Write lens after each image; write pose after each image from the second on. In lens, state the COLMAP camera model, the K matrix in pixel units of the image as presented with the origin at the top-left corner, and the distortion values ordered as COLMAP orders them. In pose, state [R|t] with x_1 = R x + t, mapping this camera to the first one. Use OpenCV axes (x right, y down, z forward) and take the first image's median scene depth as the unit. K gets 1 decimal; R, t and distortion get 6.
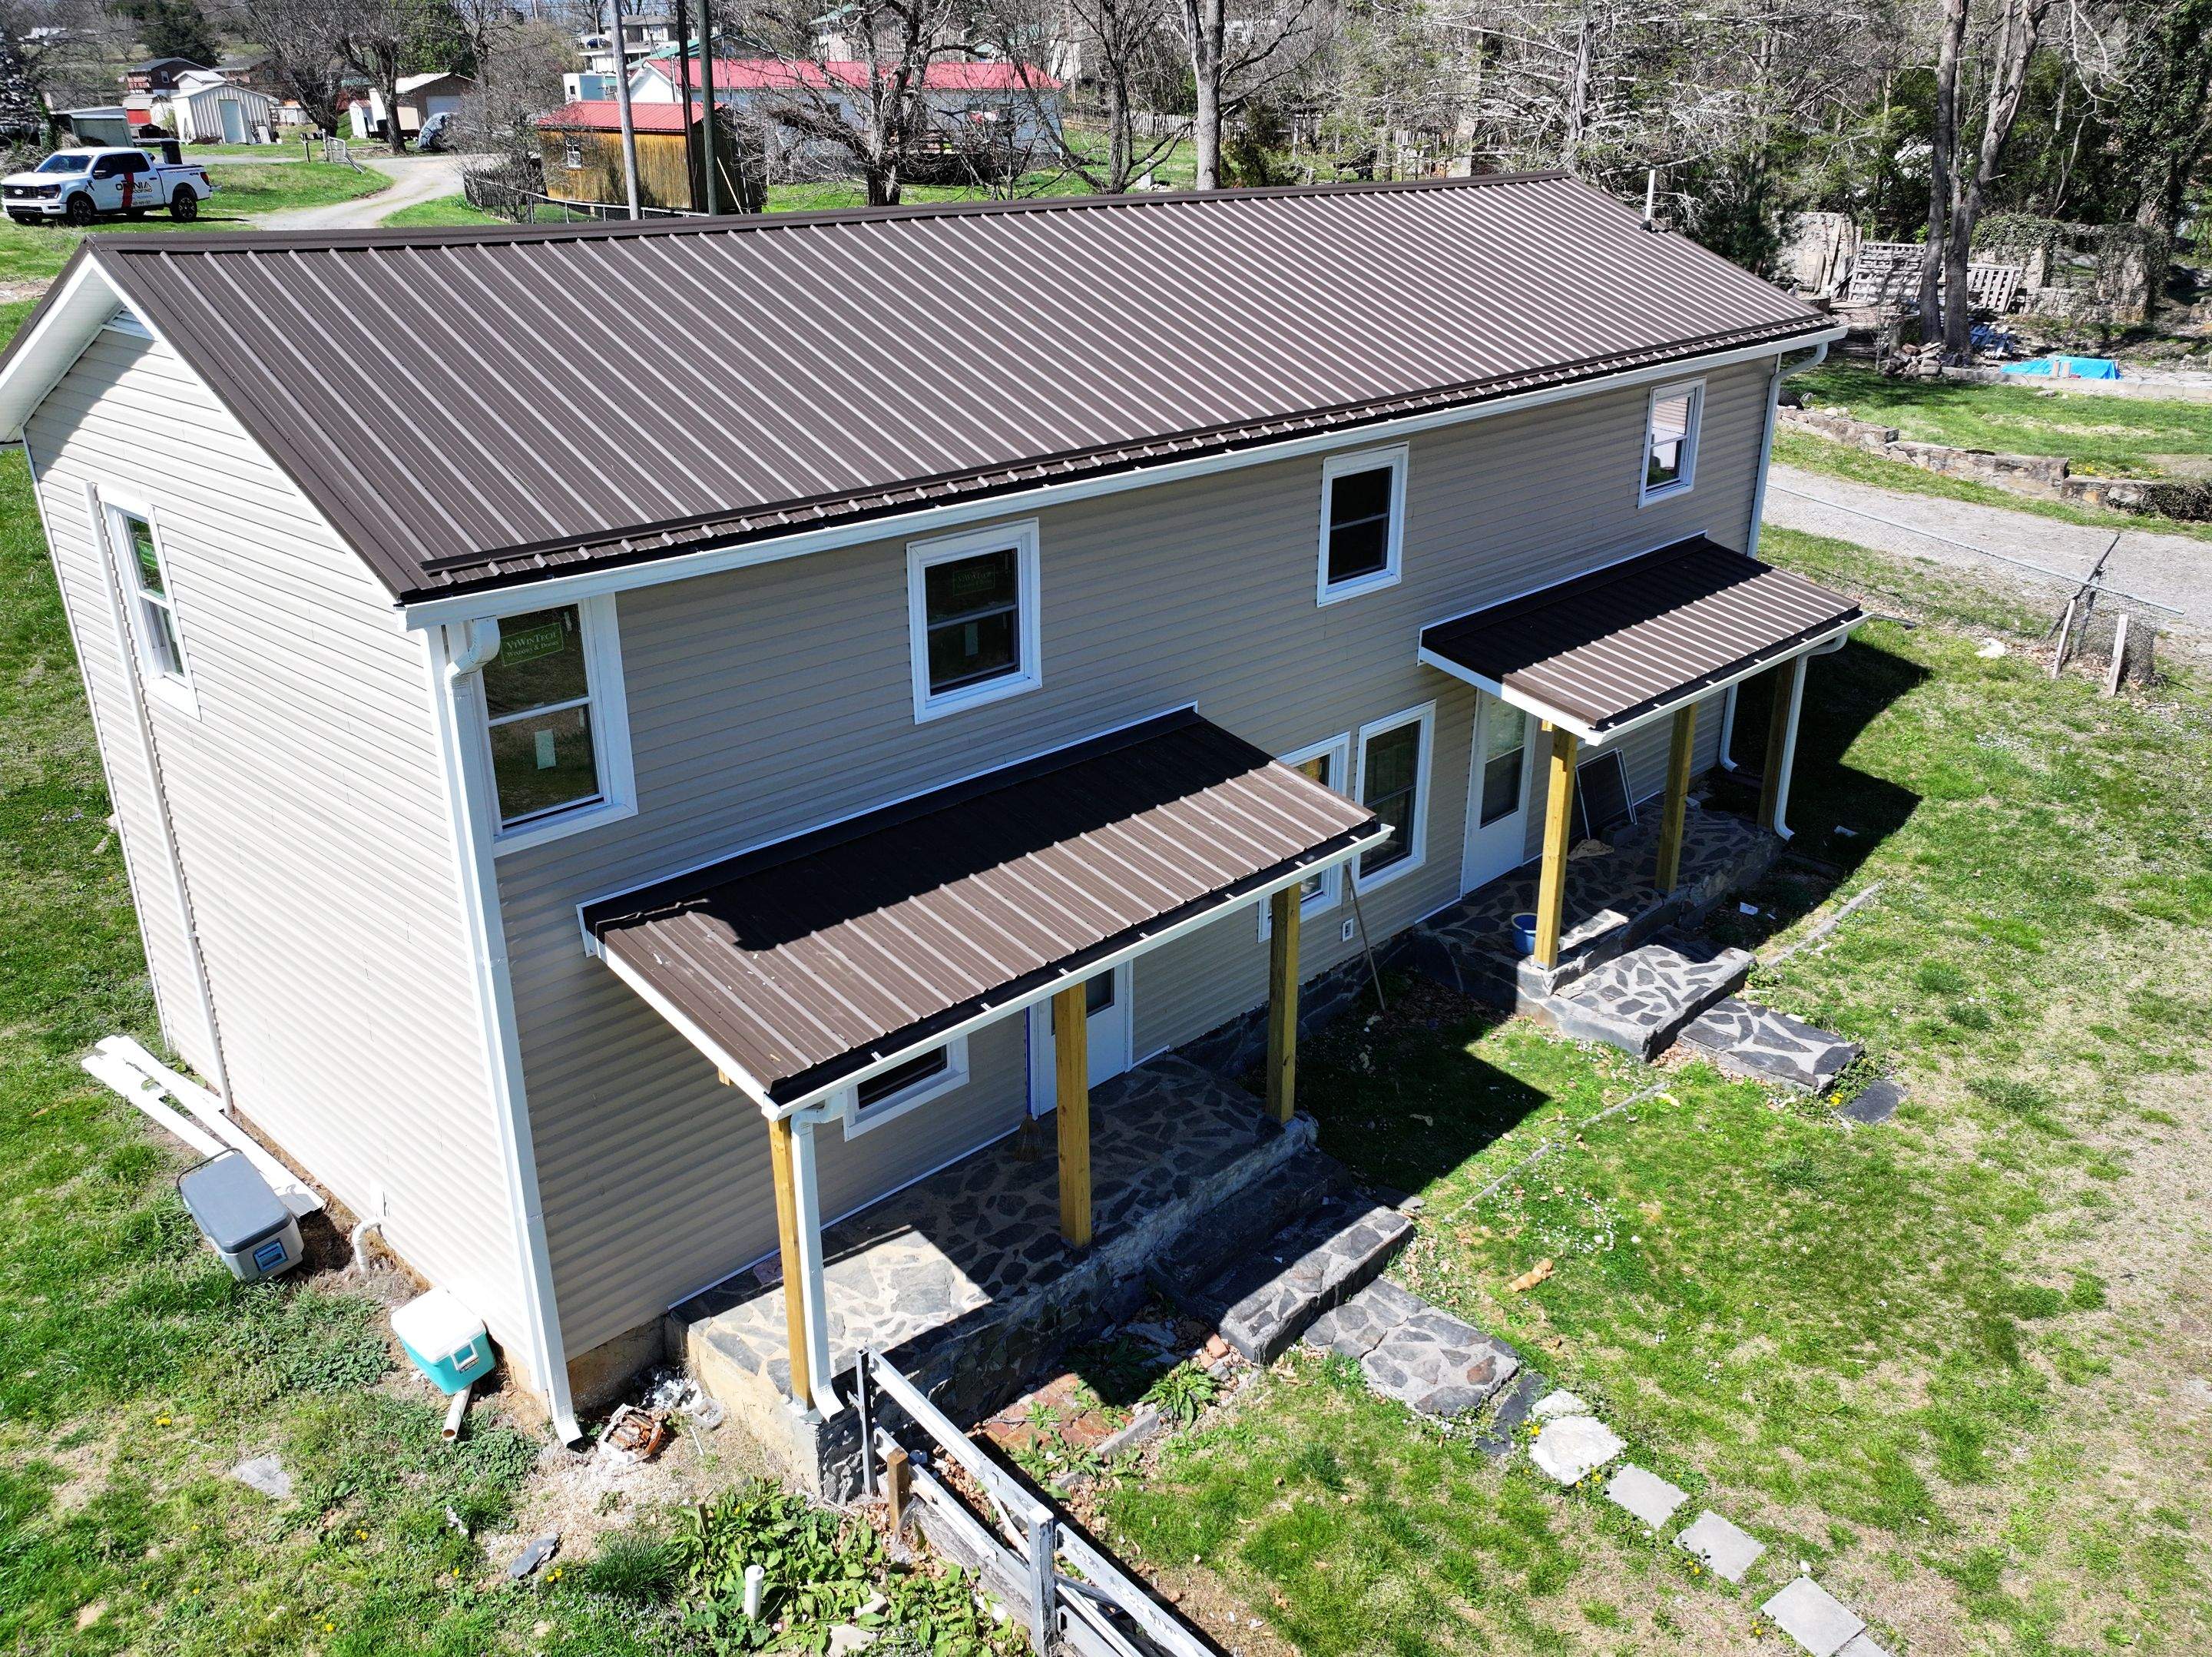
lens RADIAL K [[1749.3, 0, 1105.2], [0, 1749.3, 832.0], [0, 0, 1]] dist [0.001907, 0.013883]
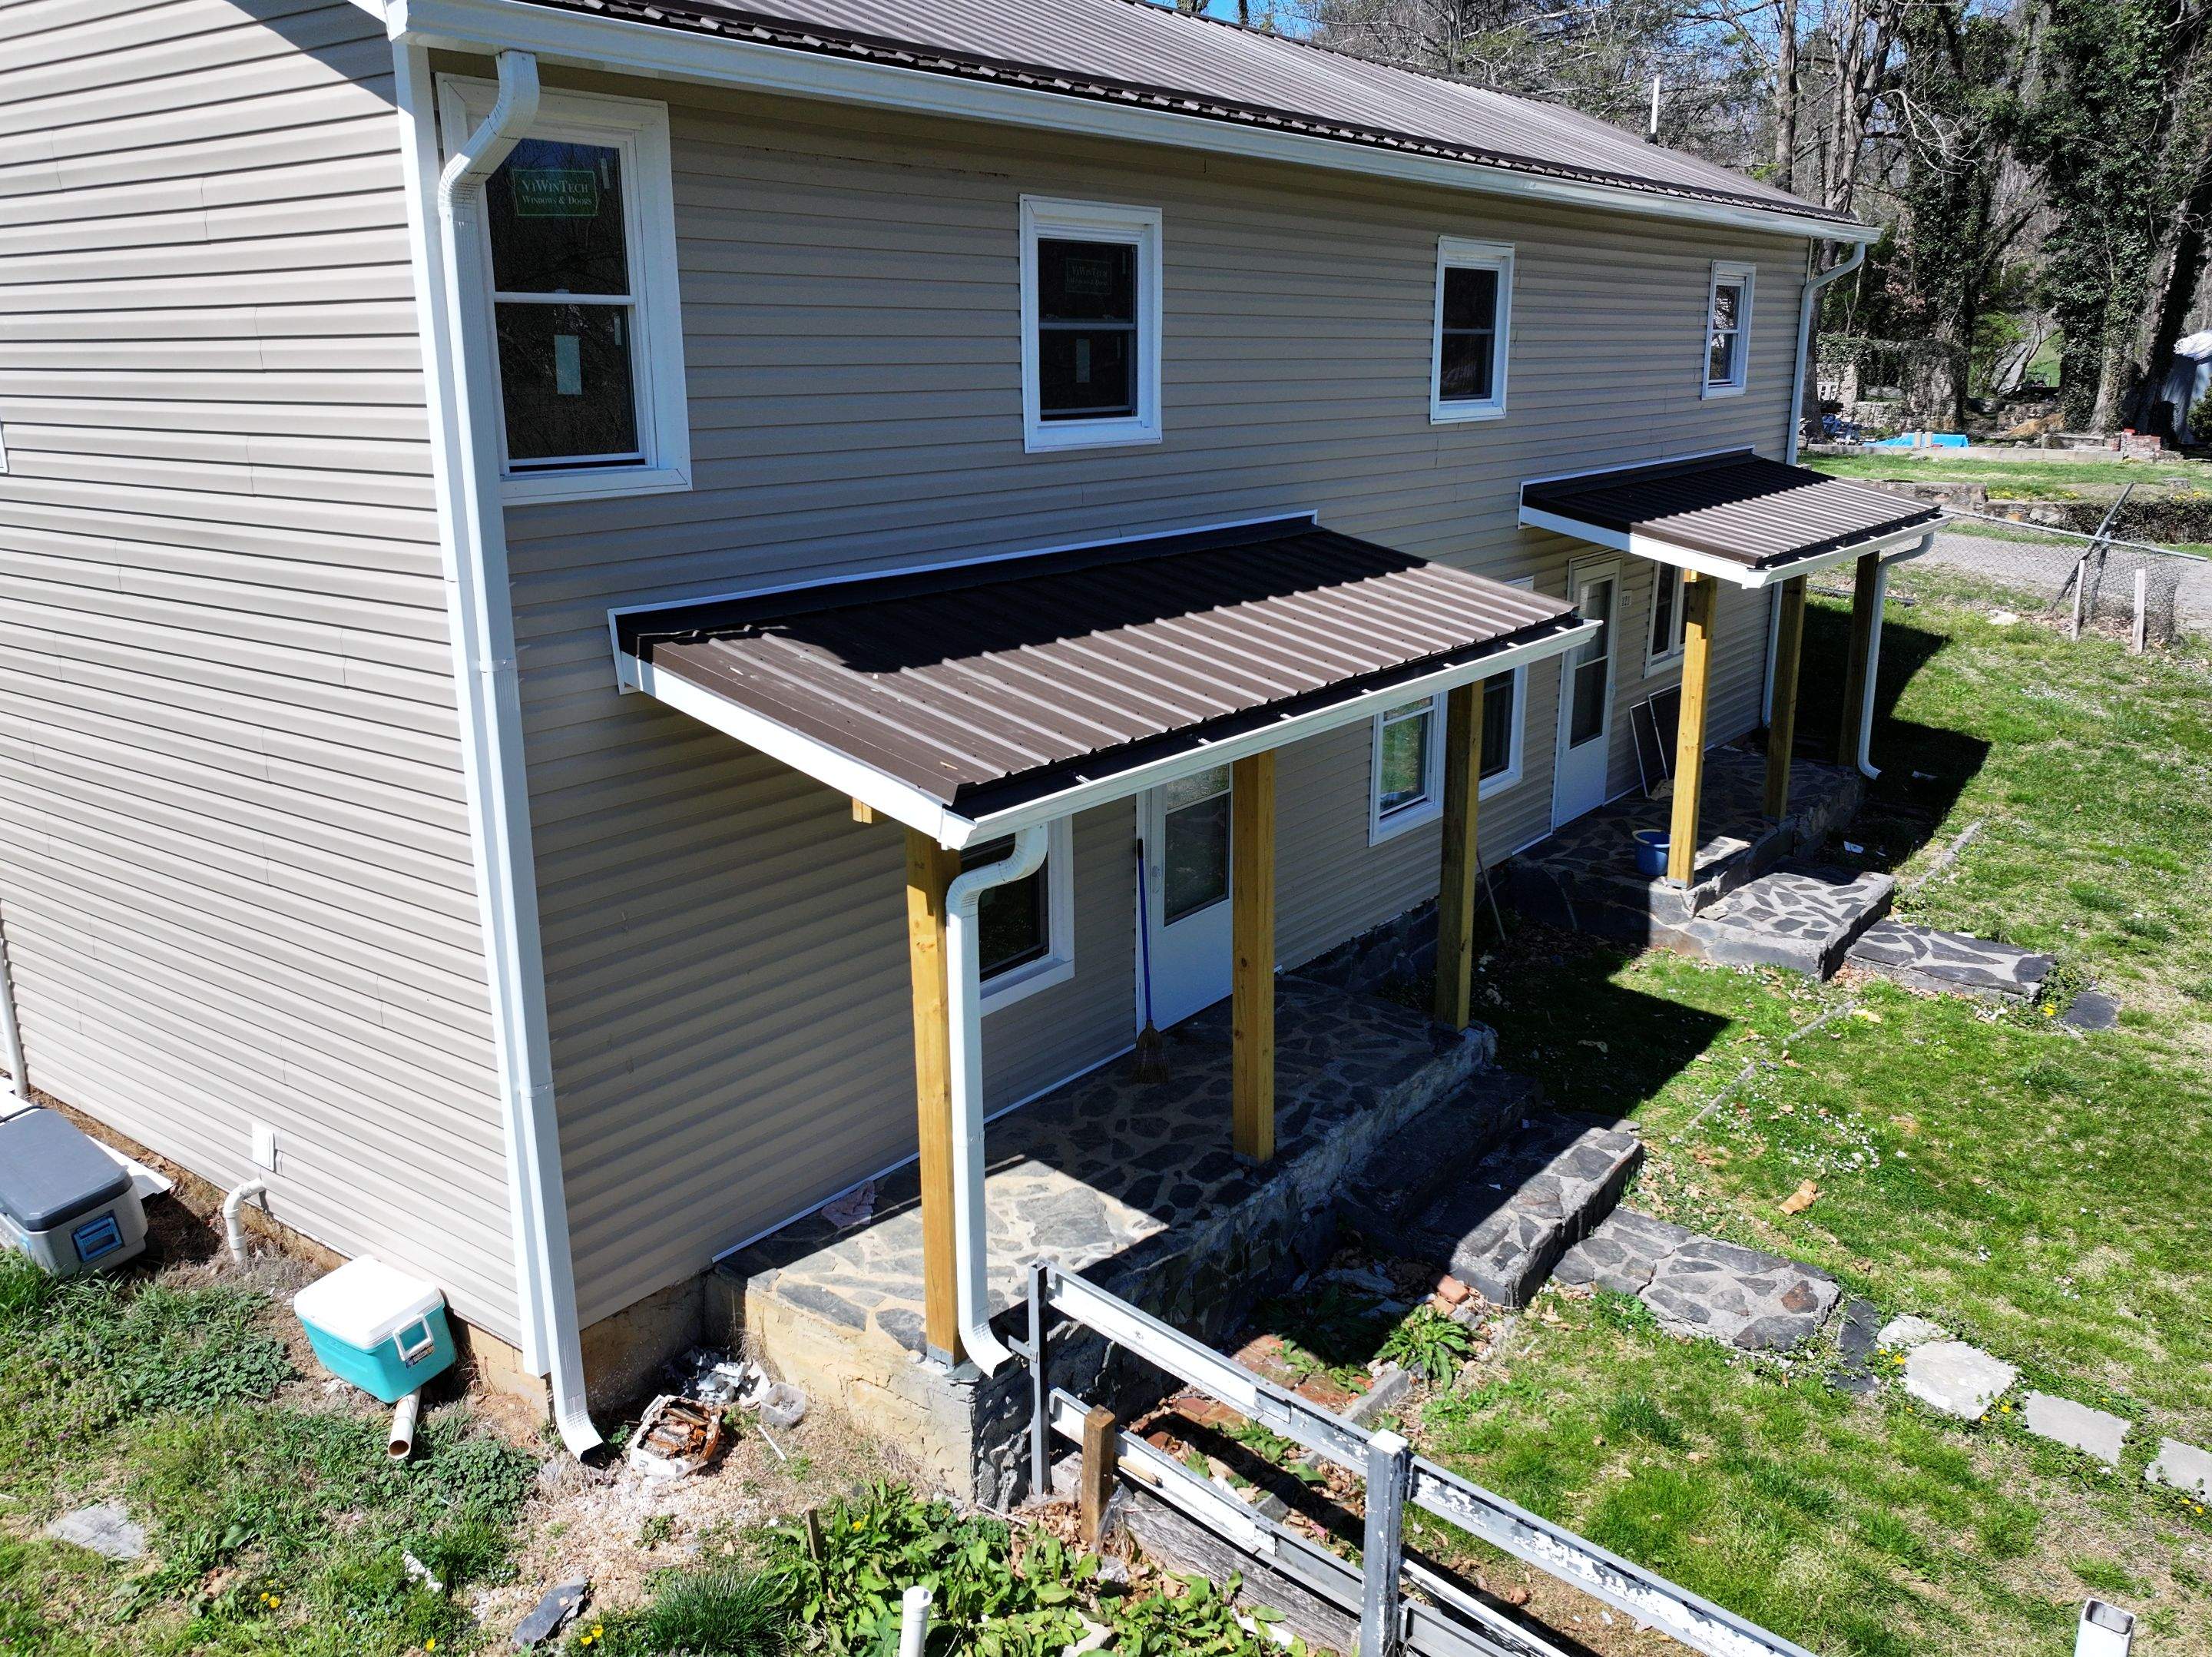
lens RADIAL K [[1749.3, 0, 1105.2], [0, 1749.3, 832.0], [0, 0, 1]] dist [0.001907, 0.013883]
pose [[0.992639, -0.034129, 0.116200, -0.161812], [0.047644, 0.992154, -0.115591, 0.181995], [-0.111344, 0.120276, 0.986477, 0.265775]]
